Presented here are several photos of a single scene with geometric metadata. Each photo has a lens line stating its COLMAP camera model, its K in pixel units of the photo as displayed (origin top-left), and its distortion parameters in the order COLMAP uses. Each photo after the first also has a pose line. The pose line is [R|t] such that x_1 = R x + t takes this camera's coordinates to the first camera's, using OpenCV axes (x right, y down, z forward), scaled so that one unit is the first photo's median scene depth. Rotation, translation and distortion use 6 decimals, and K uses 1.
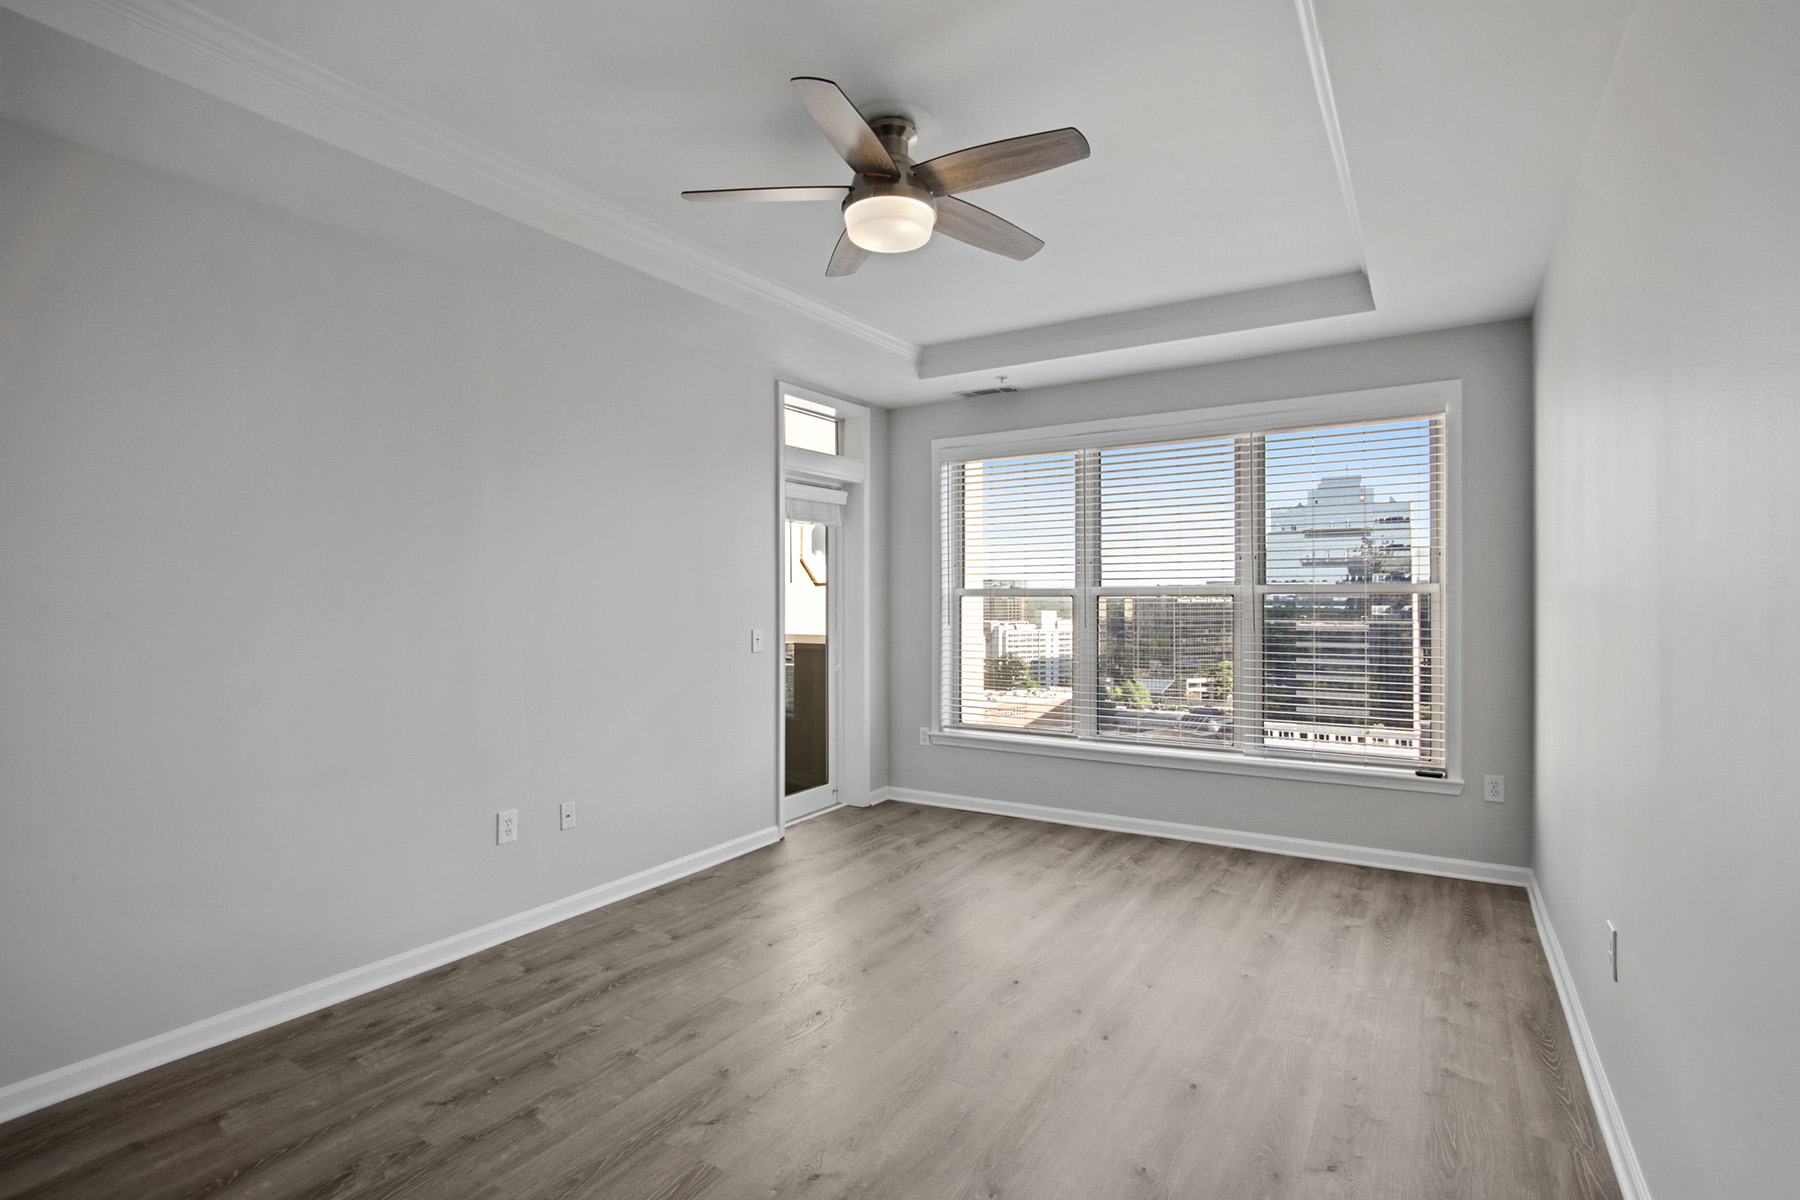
lens RADIAL K [[864.3, 0, 885.2], [0, 864.3, 588.9], [0, 0, 1]] dist [-0.025330, 0.008689]
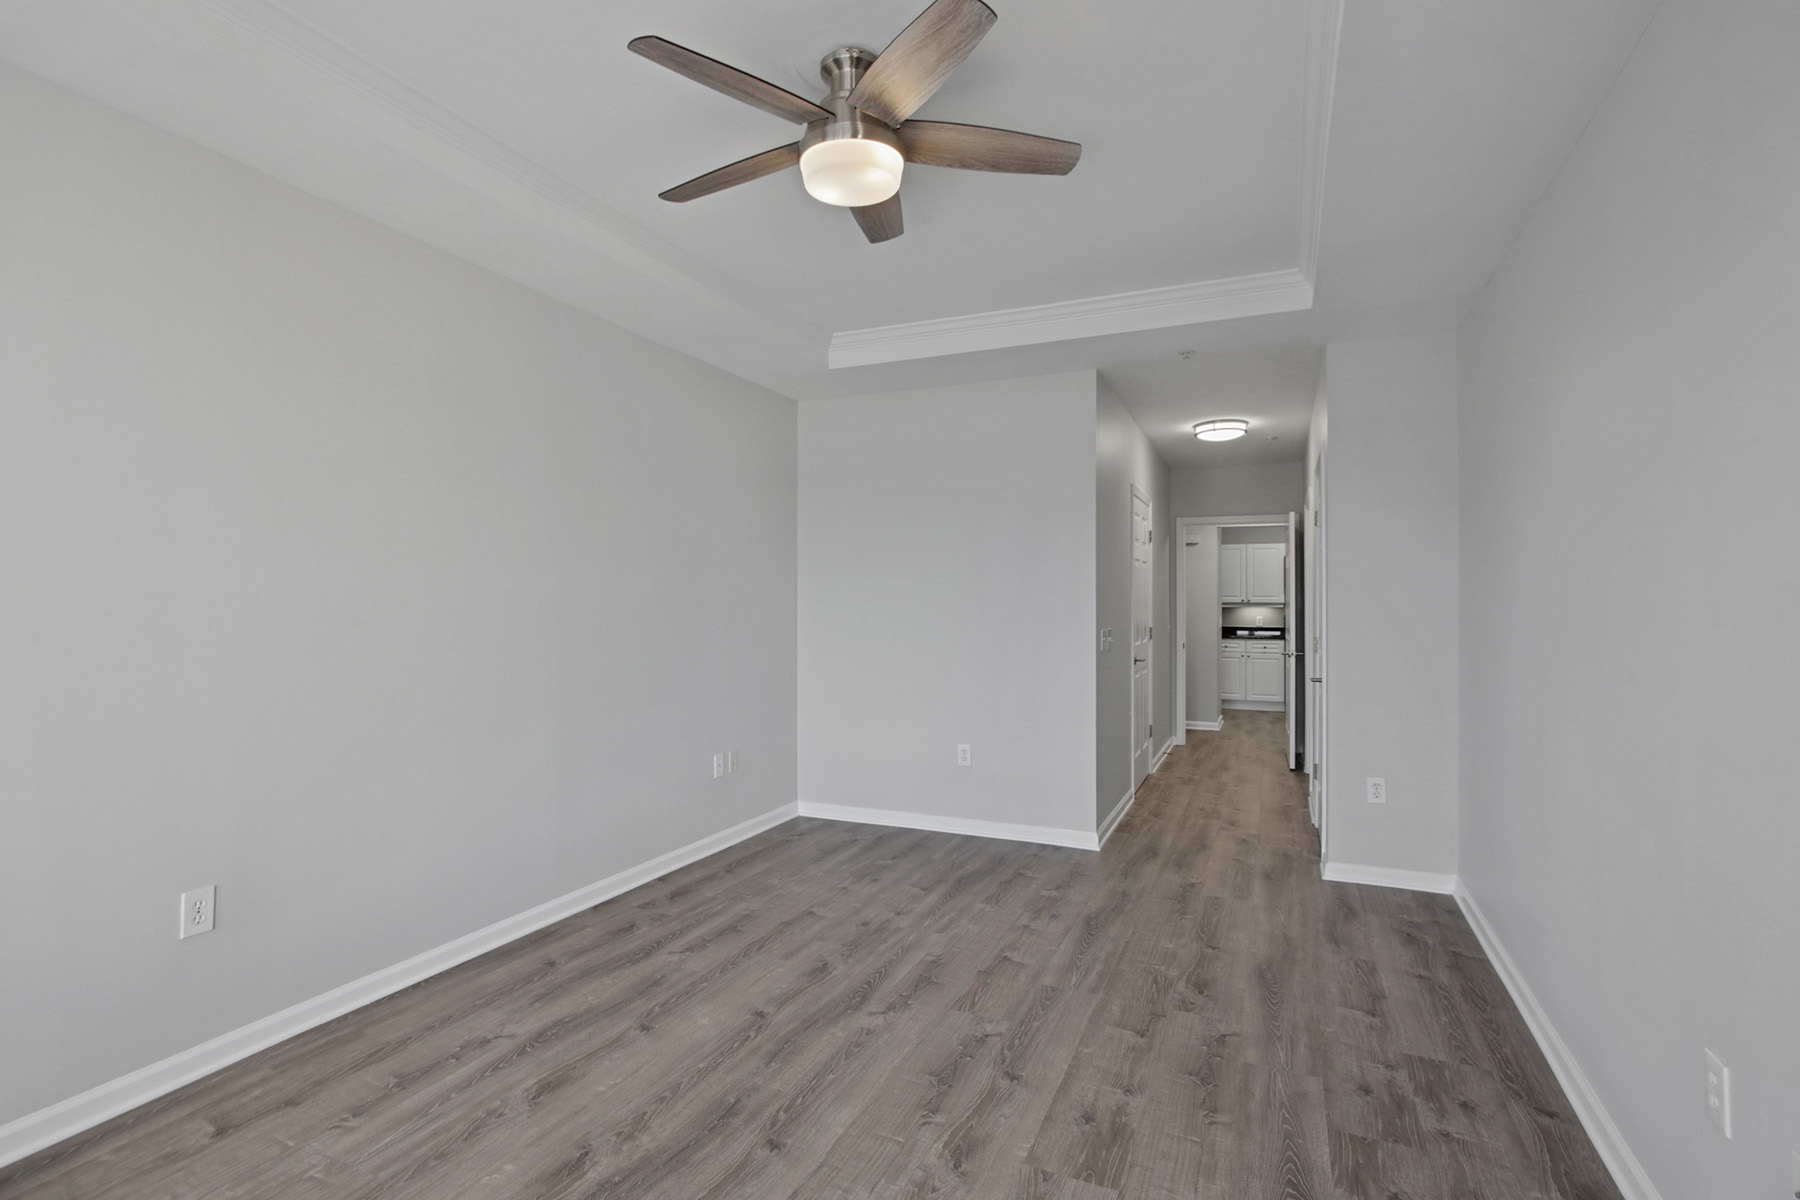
lens RADIAL K [[864.3, 0, 887.8], [0, 864.3, 571.3], [0, 0, 1]] dist [-0.025330, 0.008689]
pose [[-0.988170, -0.007046, -0.153198, 0.068376], [-0.000463, 0.999077, -0.042961, 0.012020], [0.153359, -0.042382, -0.987261, 1.216004]]
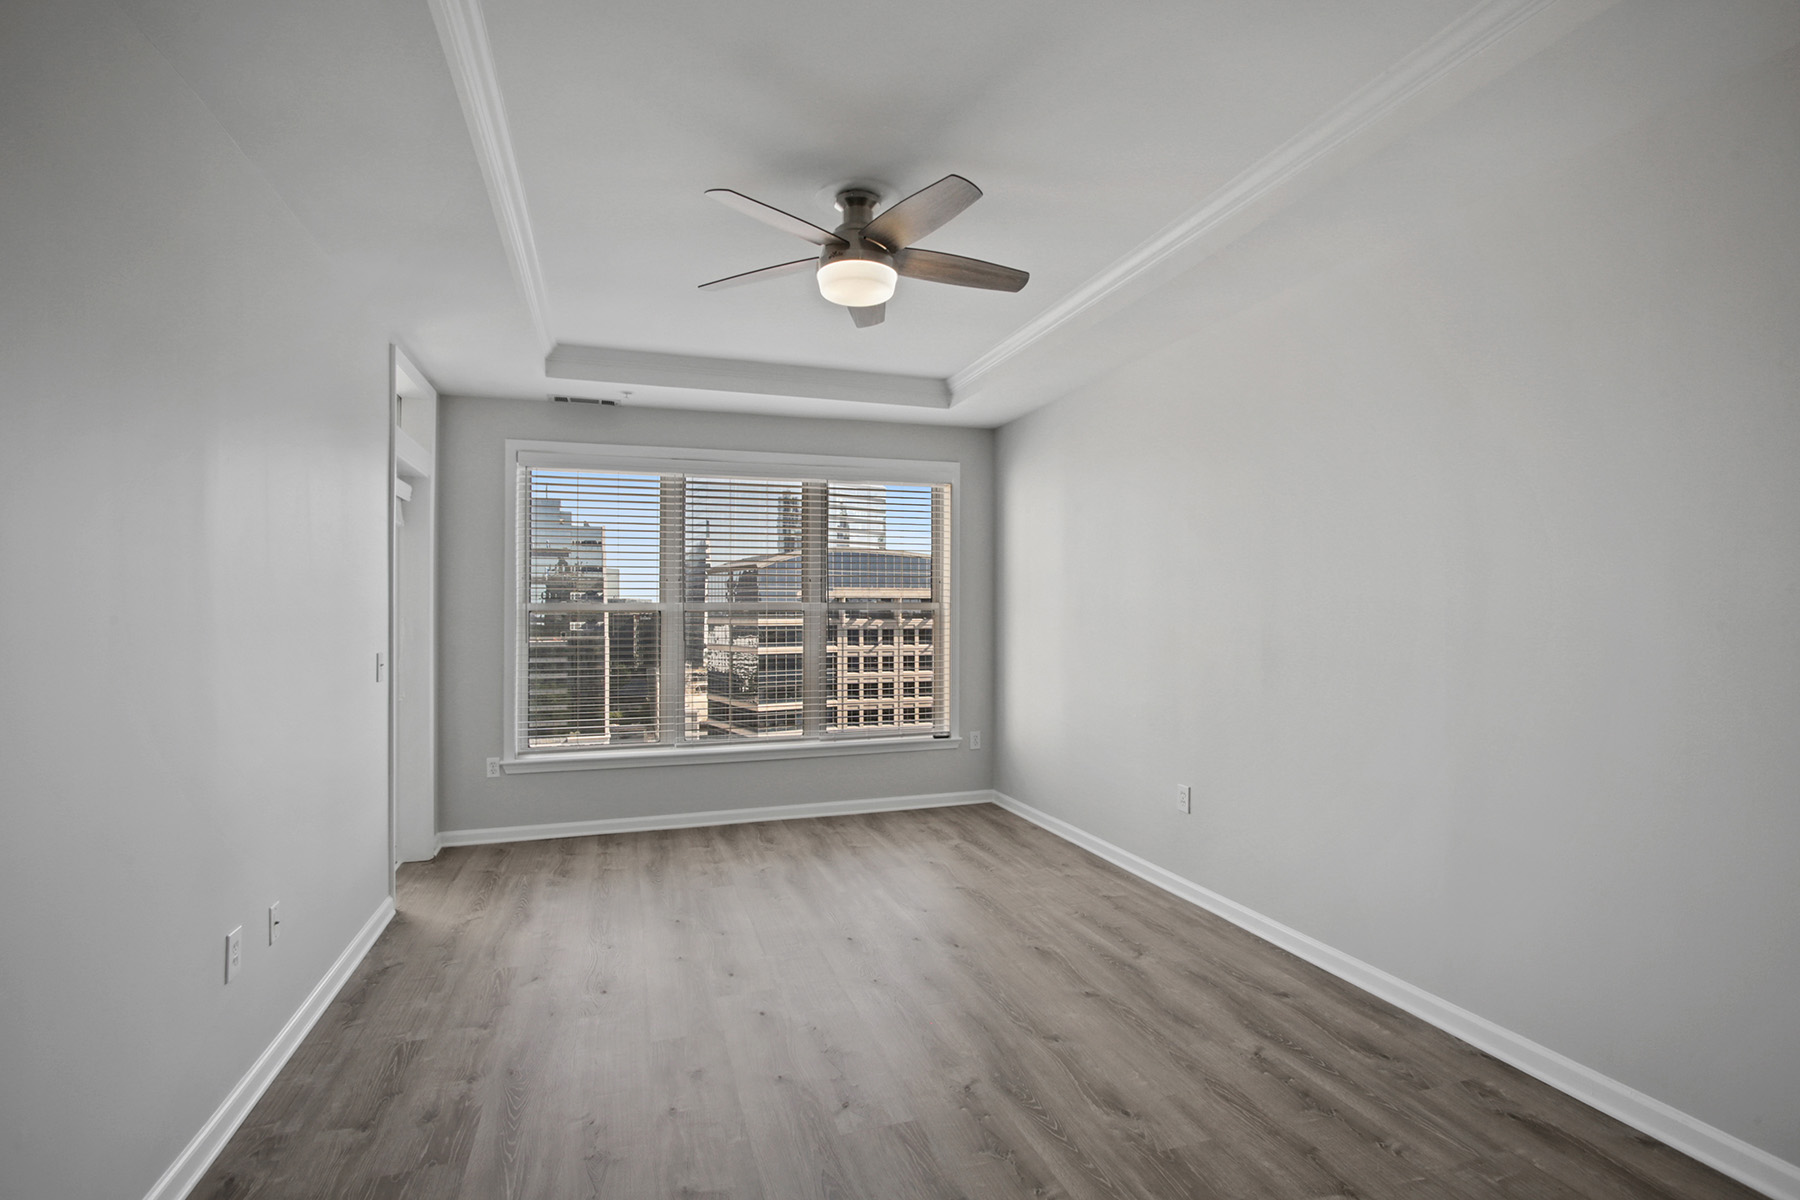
lens RADIAL K [[864.3, 0, 899.5], [0, 864.3, 604.7], [0, 0, 1]] dist [-0.025330, 0.008689]
pose [[0.630233, 0.006963, 0.776375, -0.546715], [-0.005679, 0.999974, -0.004357, 0.004040], [-0.776385, -0.001663, 0.630256, 0.154932]]
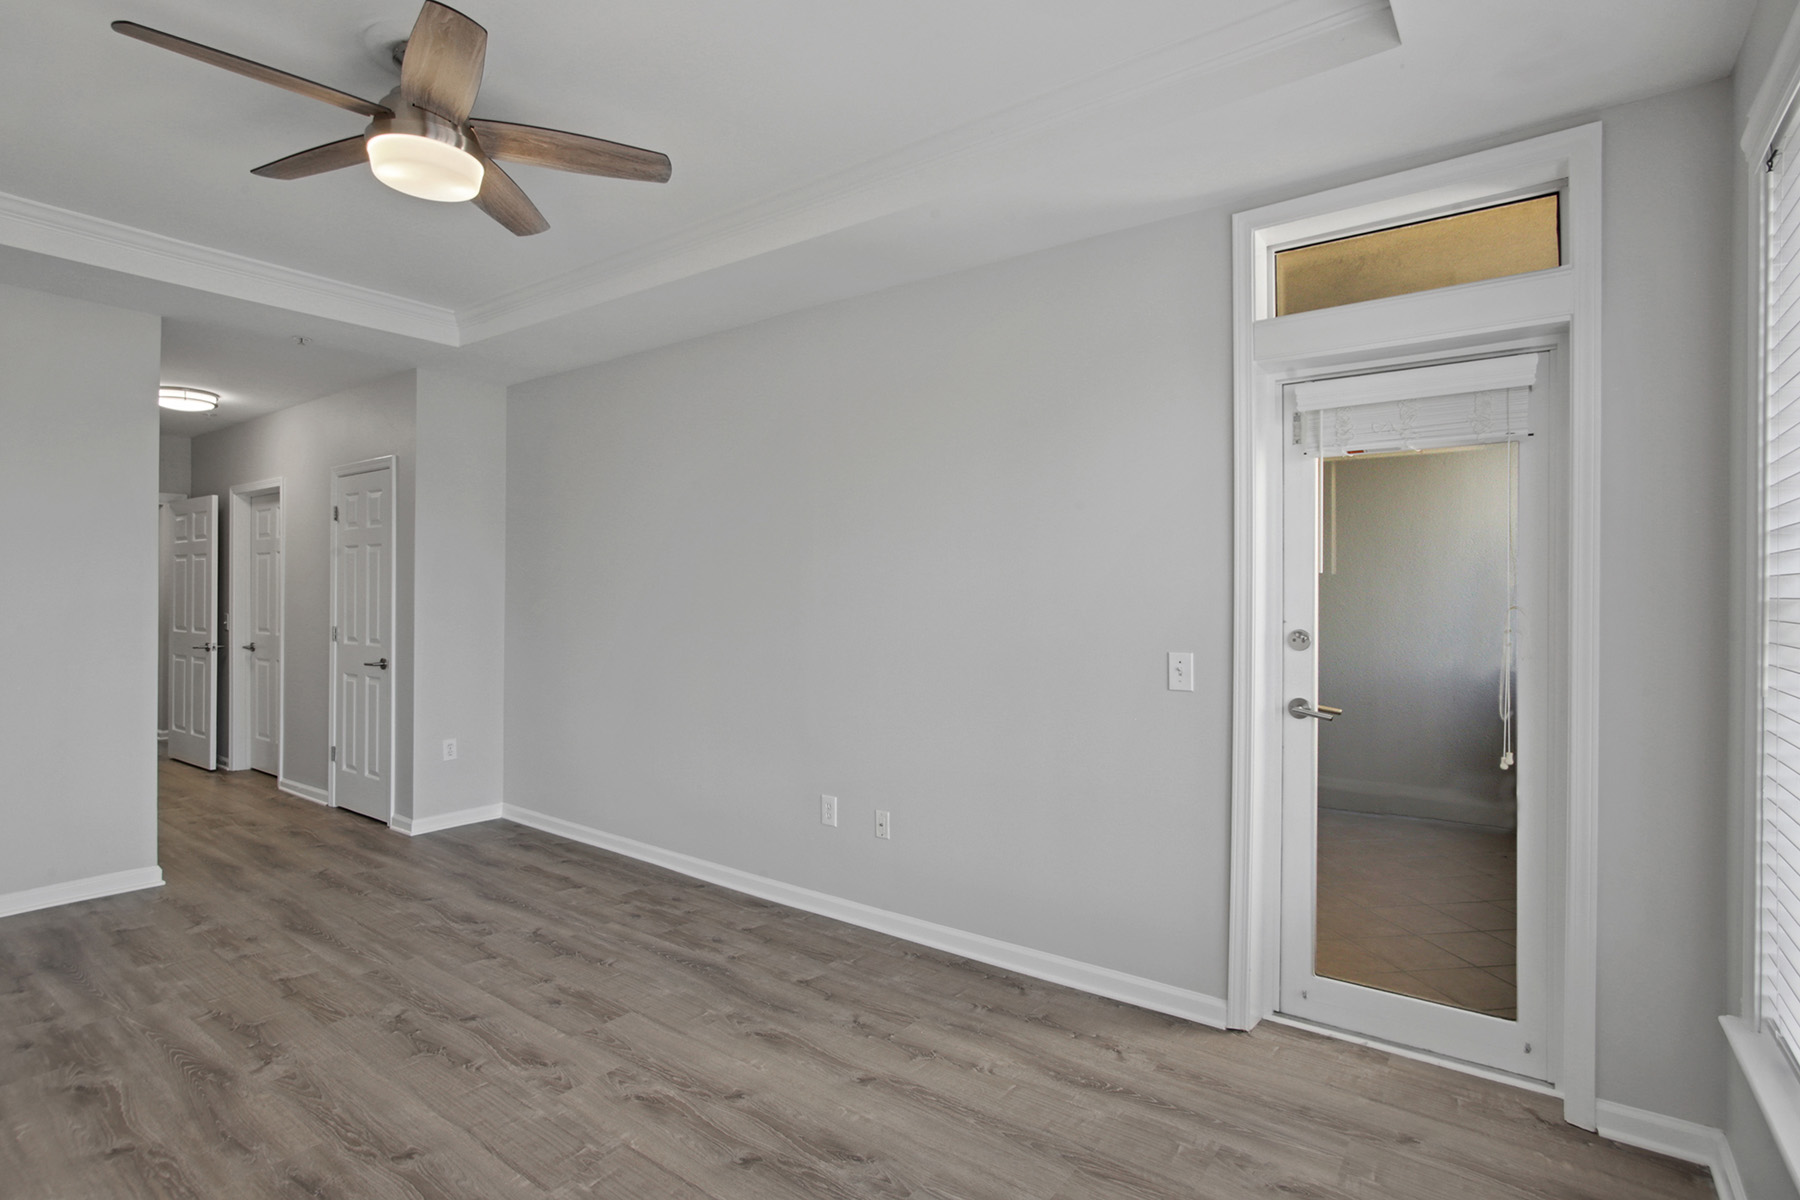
lens RADIAL K [[864.3, 0, 899.5], [0, 864.3, 611.5], [0, 0, 1]] dist [-0.025330, 0.008689]
pose [[-0.048679, 0.016703, -0.998675, 0.549513], [-0.000952, 0.999859, 0.016769, 0.006292], [0.998814, 0.001767, -0.048656, 0.989288]]
